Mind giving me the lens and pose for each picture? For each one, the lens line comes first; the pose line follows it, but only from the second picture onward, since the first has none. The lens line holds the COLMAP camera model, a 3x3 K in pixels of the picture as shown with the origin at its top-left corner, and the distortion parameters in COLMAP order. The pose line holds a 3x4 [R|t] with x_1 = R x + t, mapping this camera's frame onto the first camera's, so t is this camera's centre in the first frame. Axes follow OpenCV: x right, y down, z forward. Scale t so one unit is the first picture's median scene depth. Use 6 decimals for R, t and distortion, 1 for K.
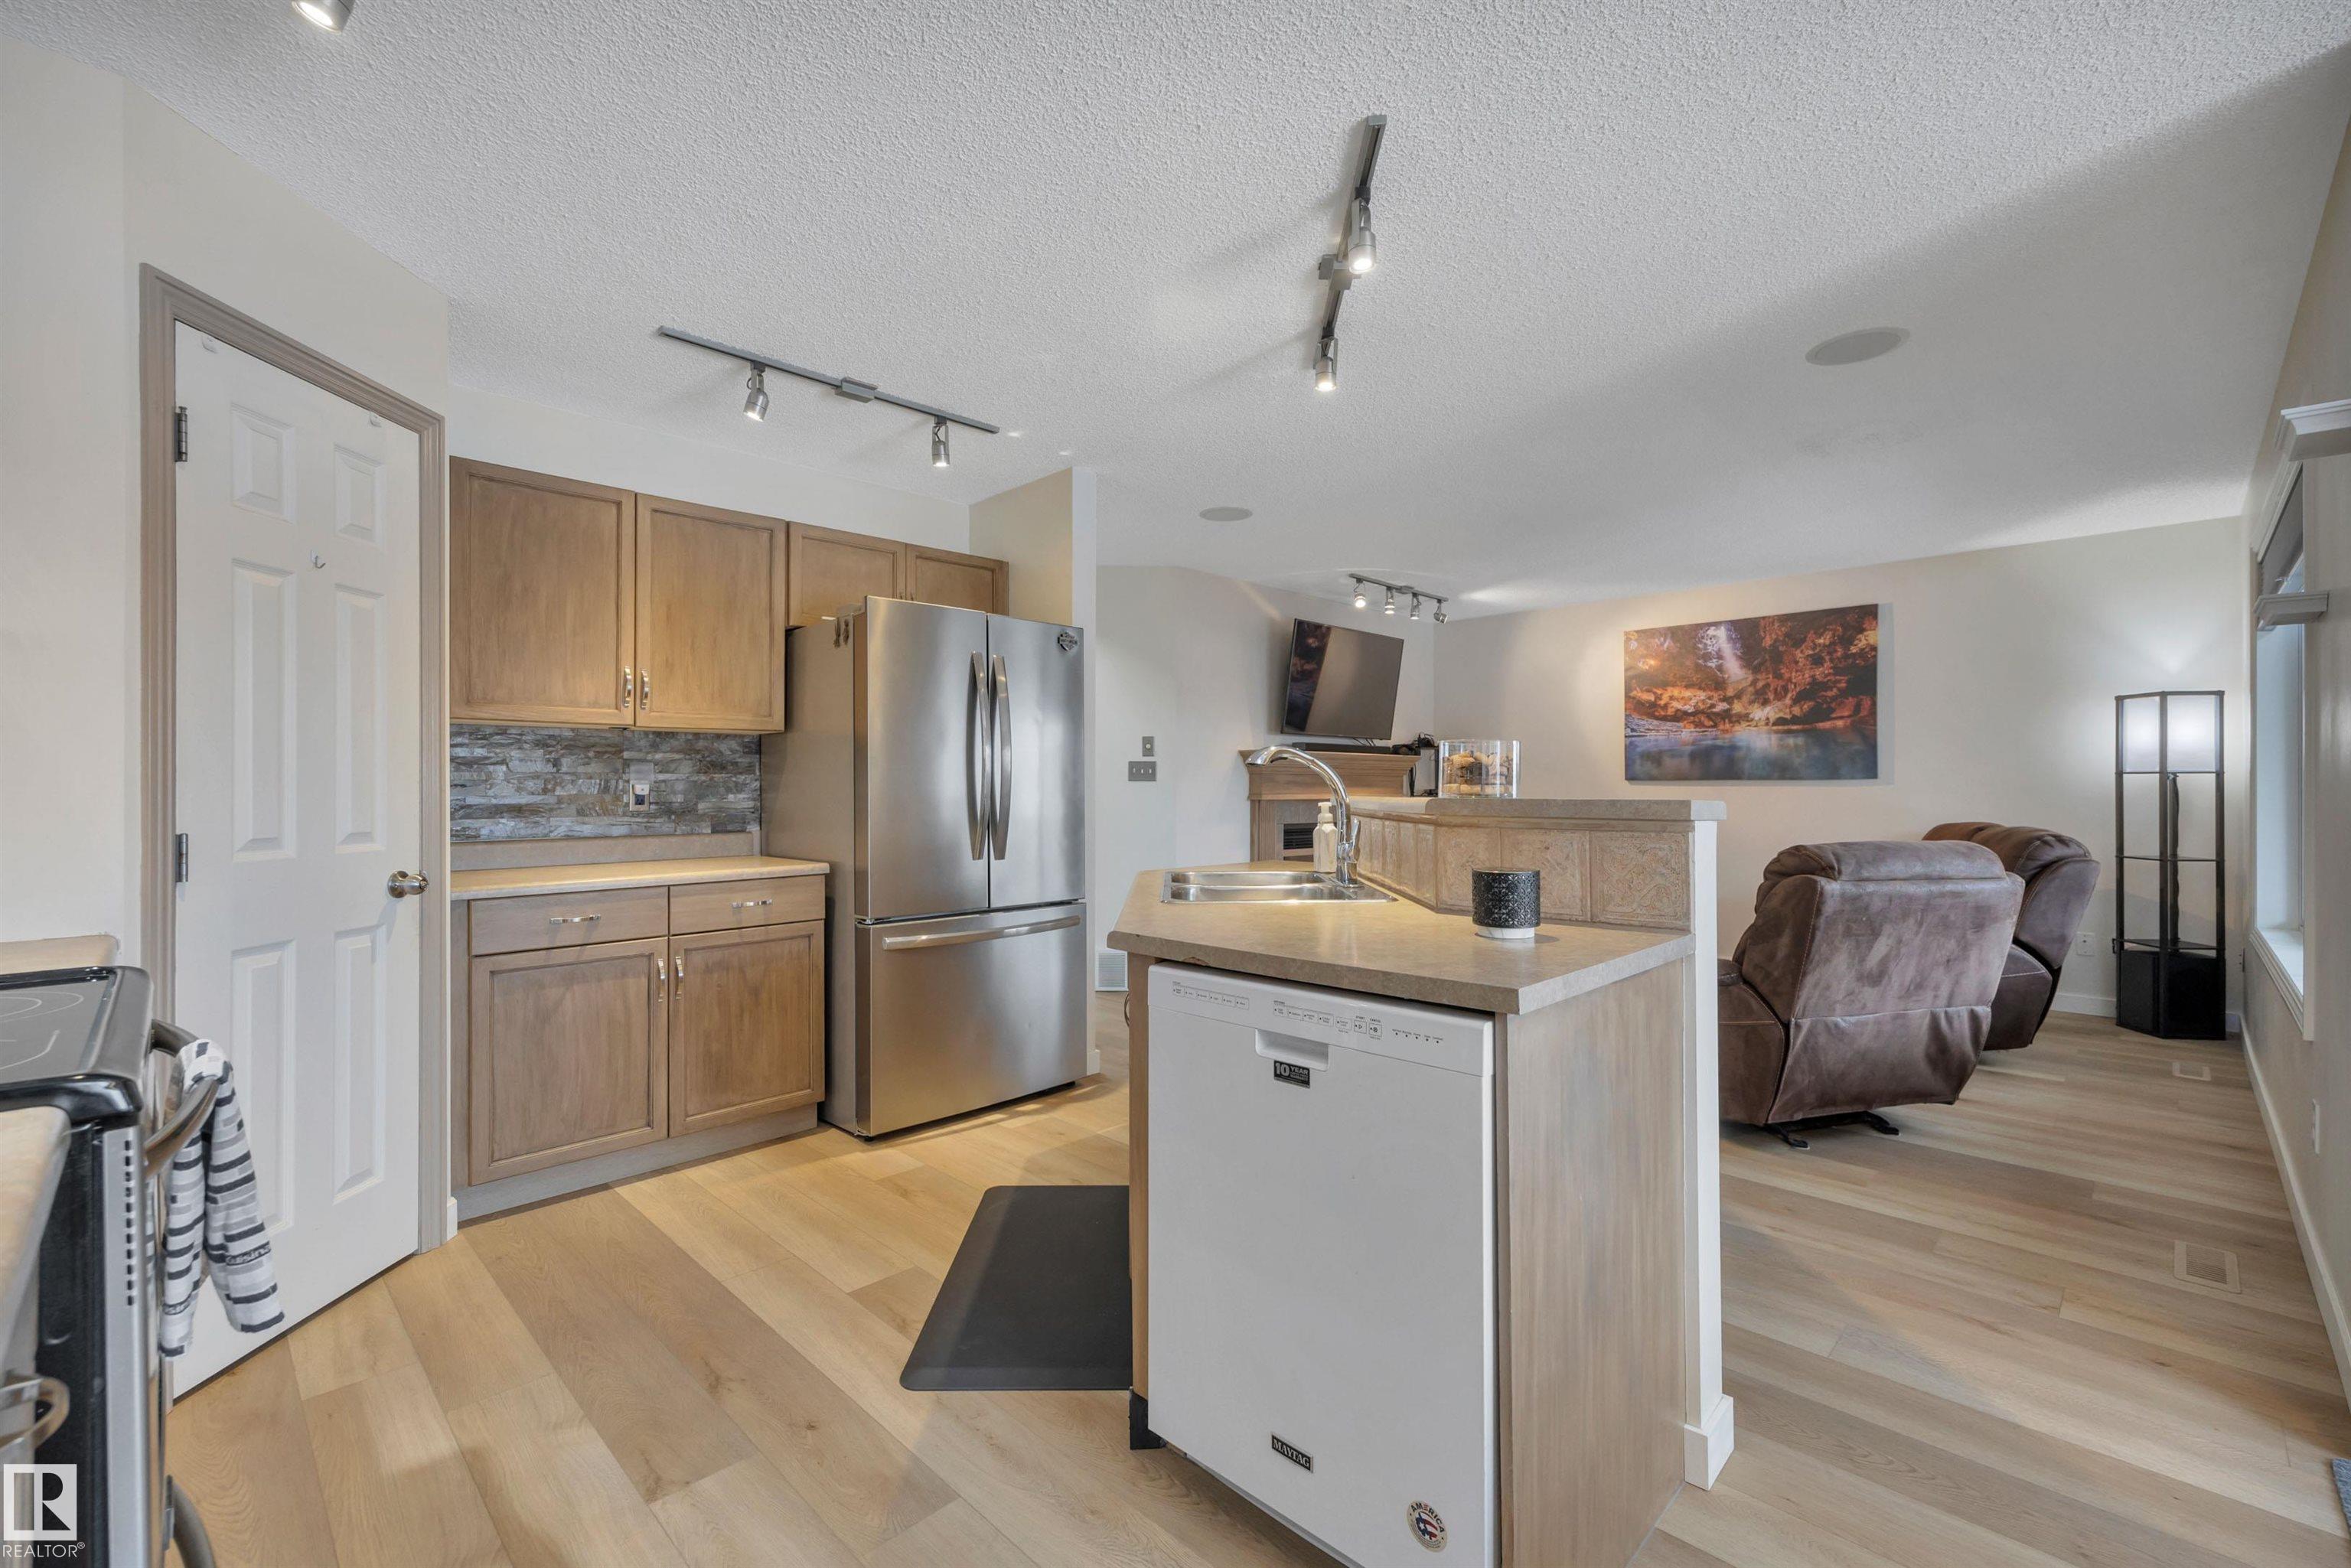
lens RADIAL K [[981.7, 0, 1178.3], [0, 981.7, 785.8], [0, 0, 1]] dist [0.012338, -0.000010]
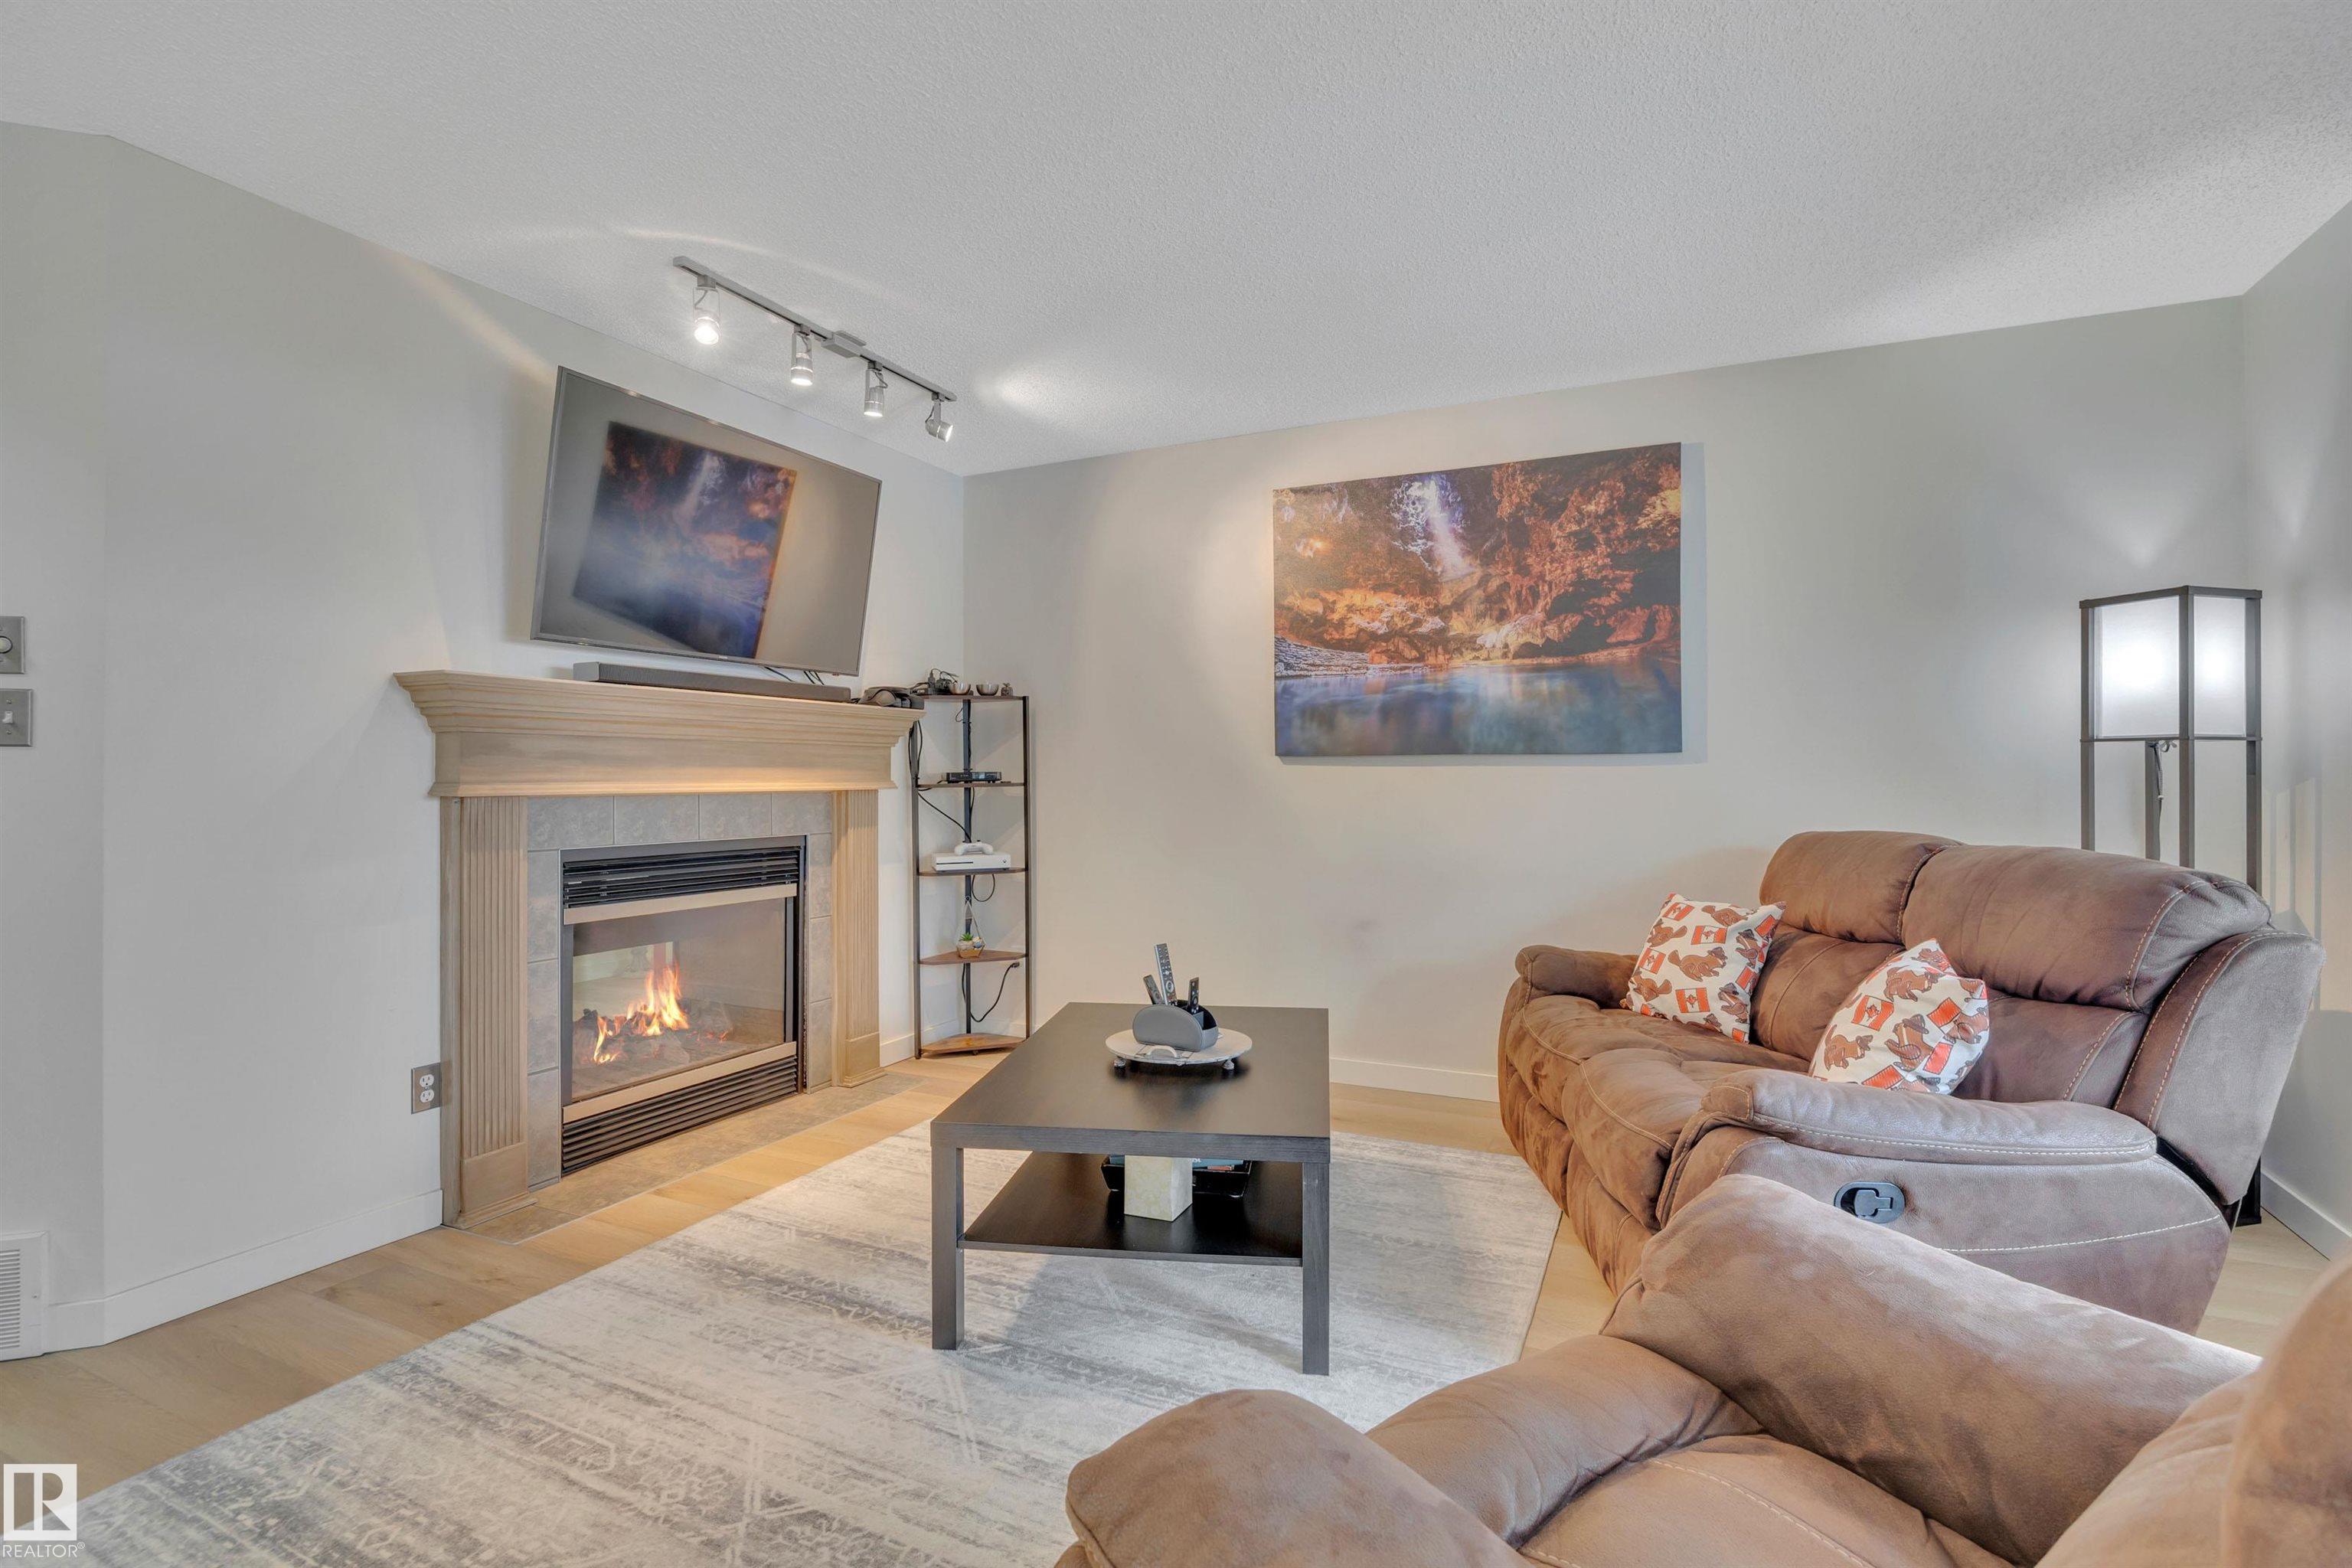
lens RADIAL K [[1078.1, 0, 1172.3], [0, 1078.1, 778.6], [0, 0, 1]] dist [-0.000331, 0.000047]
pose [[0.946893, -0.002049, 0.321543, 0.217279], [0.000212, 0.999983, 0.005746, 0.003922], [-0.321549, -0.005373, 0.946878, 0.472661]]
